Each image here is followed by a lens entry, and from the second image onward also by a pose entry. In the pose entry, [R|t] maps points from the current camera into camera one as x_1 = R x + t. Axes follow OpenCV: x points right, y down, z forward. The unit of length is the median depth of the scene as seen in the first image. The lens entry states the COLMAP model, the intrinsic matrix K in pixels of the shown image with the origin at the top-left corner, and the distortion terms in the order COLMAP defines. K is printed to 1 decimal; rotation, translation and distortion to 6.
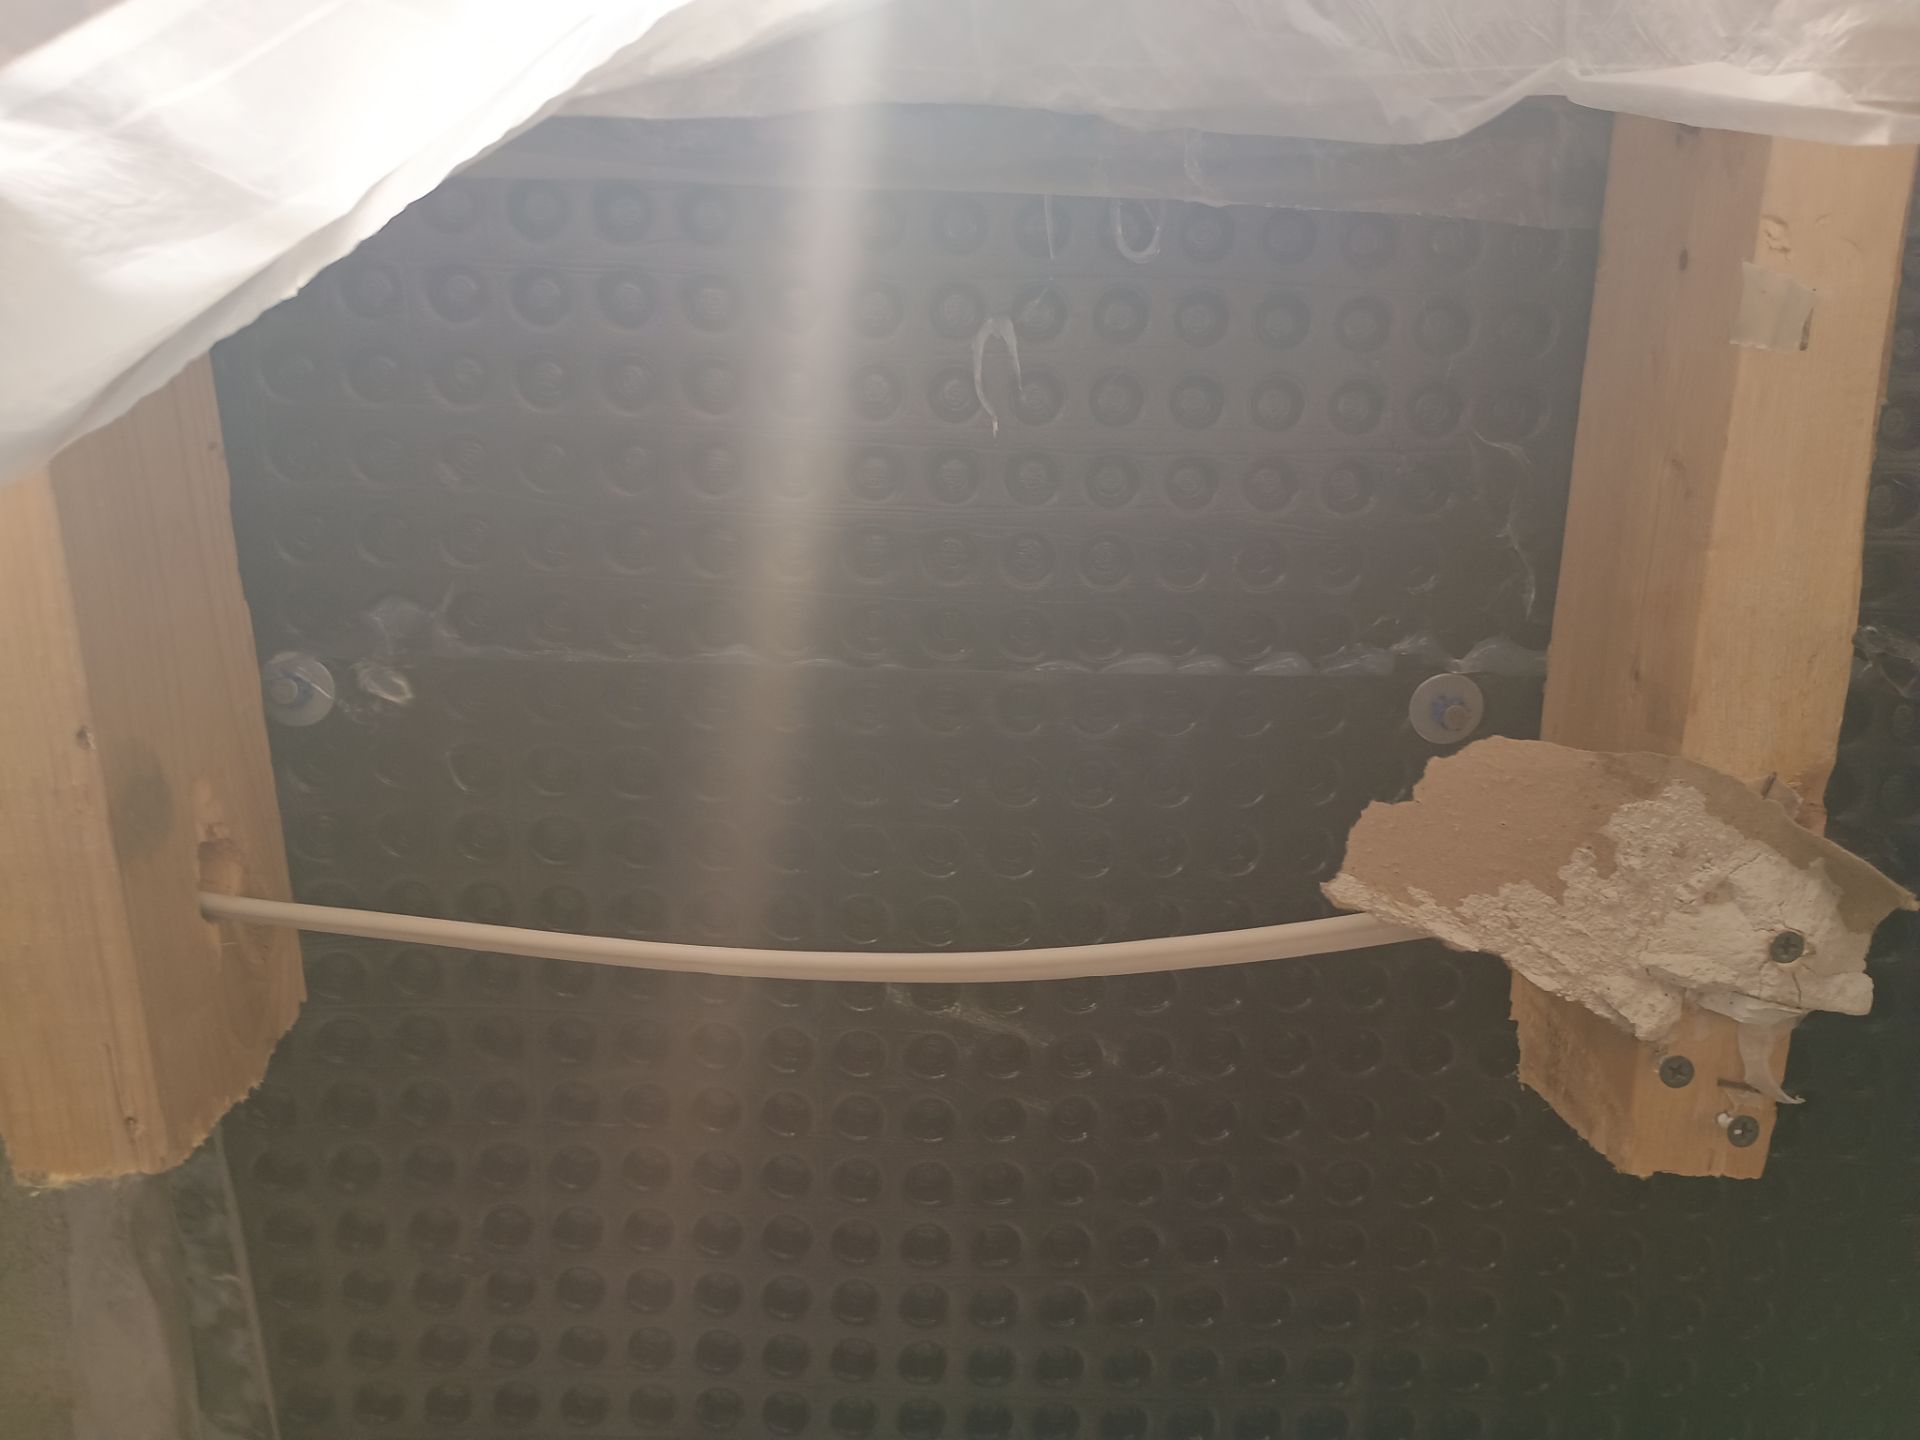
lens RADIAL K [[1598.5, 0, 960.0], [0, 1598.5, 720.0], [0, 0, 1]] dist [0.000493, -0.059029]
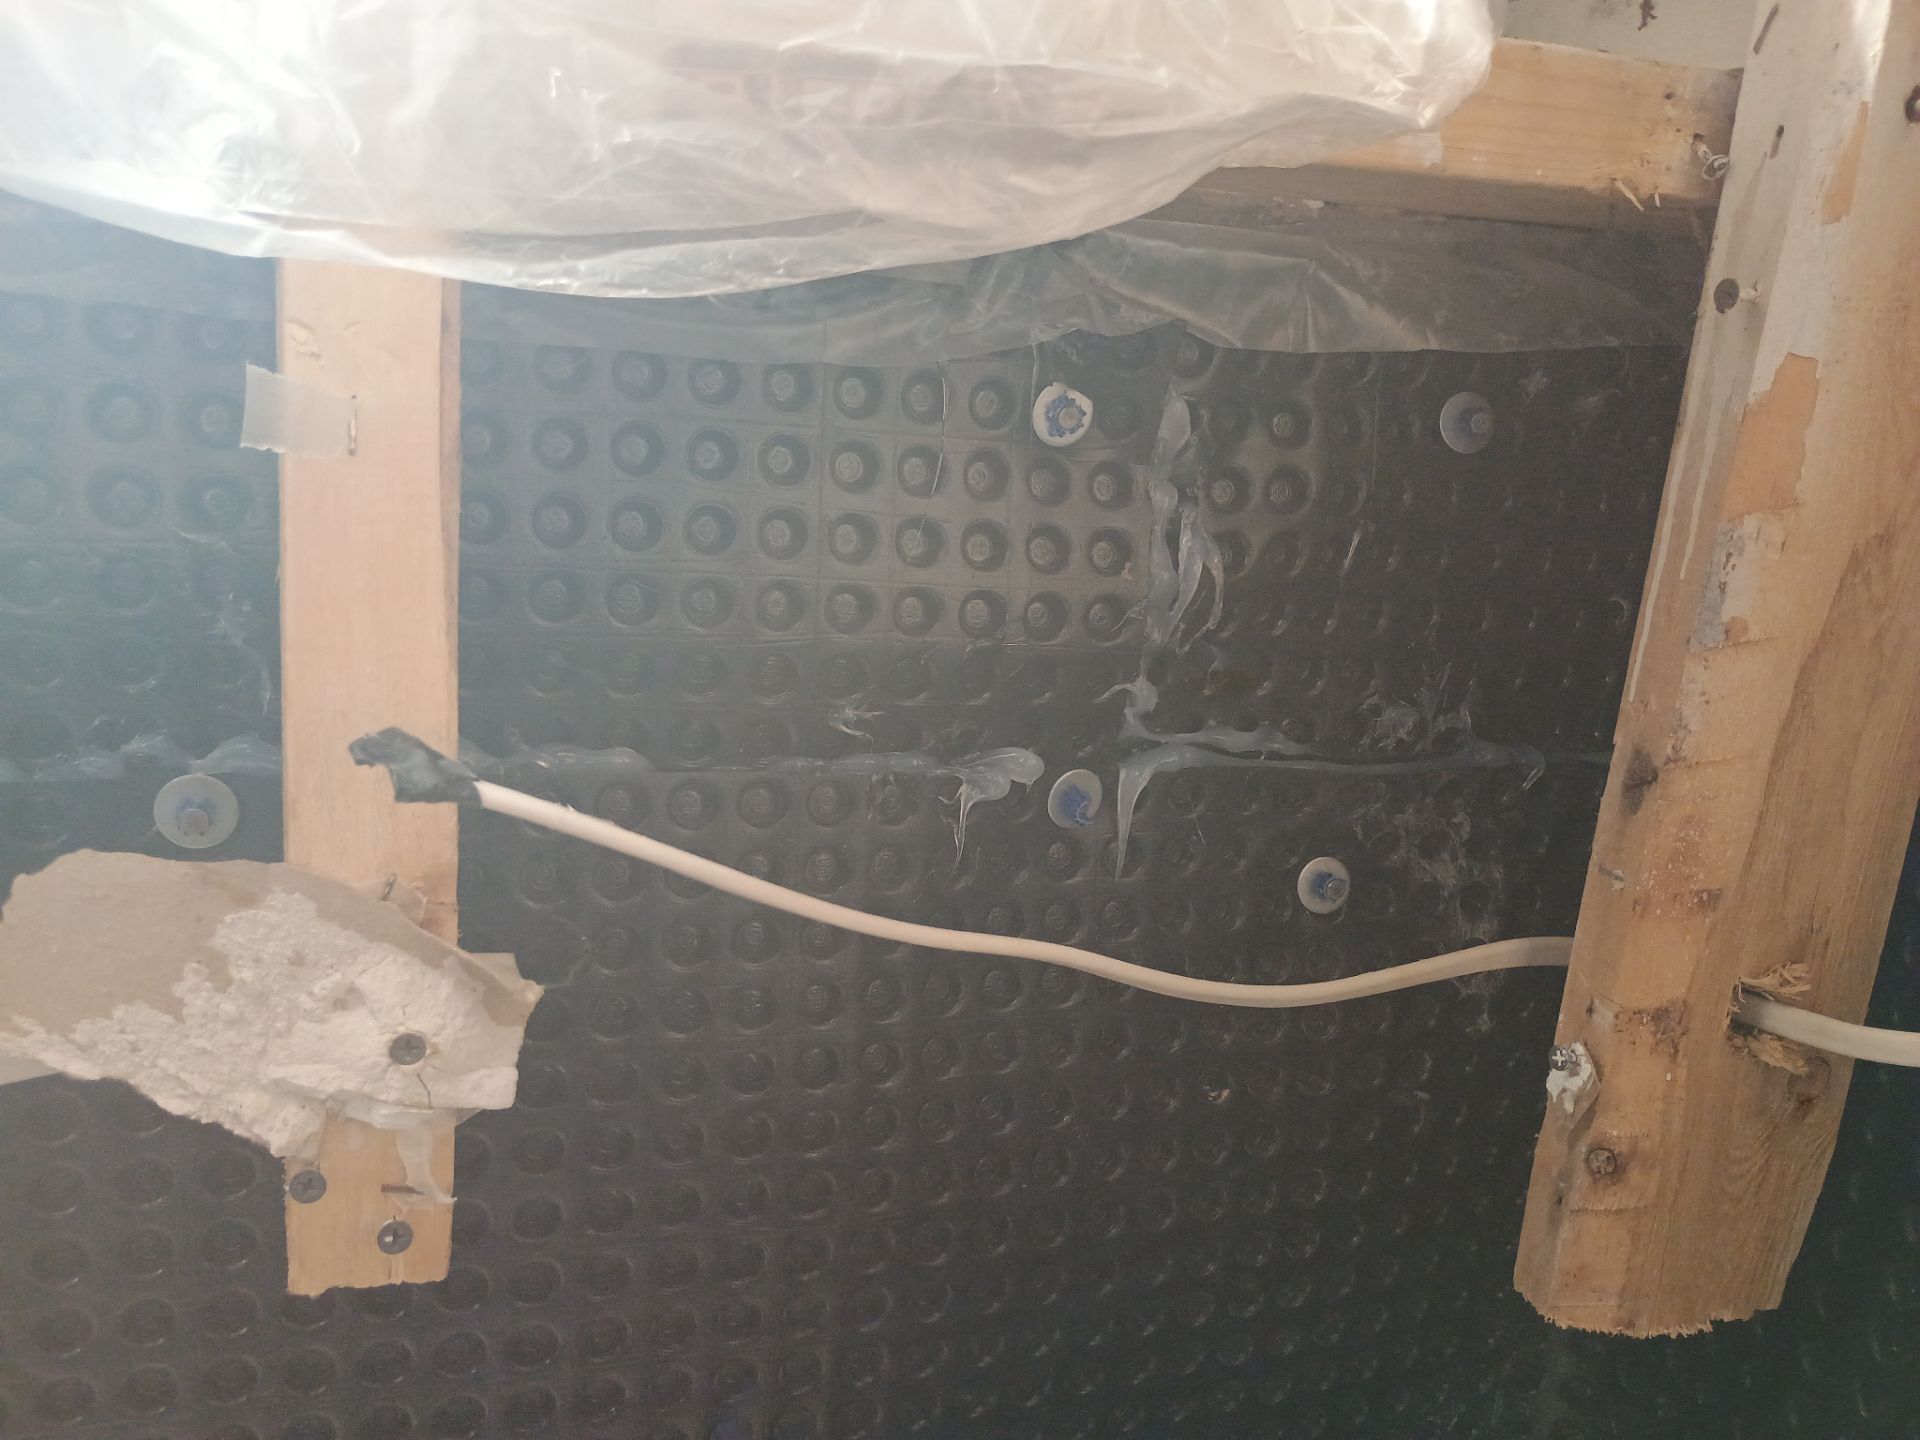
lens RADIAL K [[1598.5, 0, 960.0], [0, 1598.5, 720.0], [0, 0, 1]] dist [0.000493, -0.059029]
pose [[0.914037, -0.014189, 0.405384, 0.423894], [0.032285, 0.998762, -0.037835, -0.013917], [-0.404345, 0.047670, 0.913363, -0.062148]]
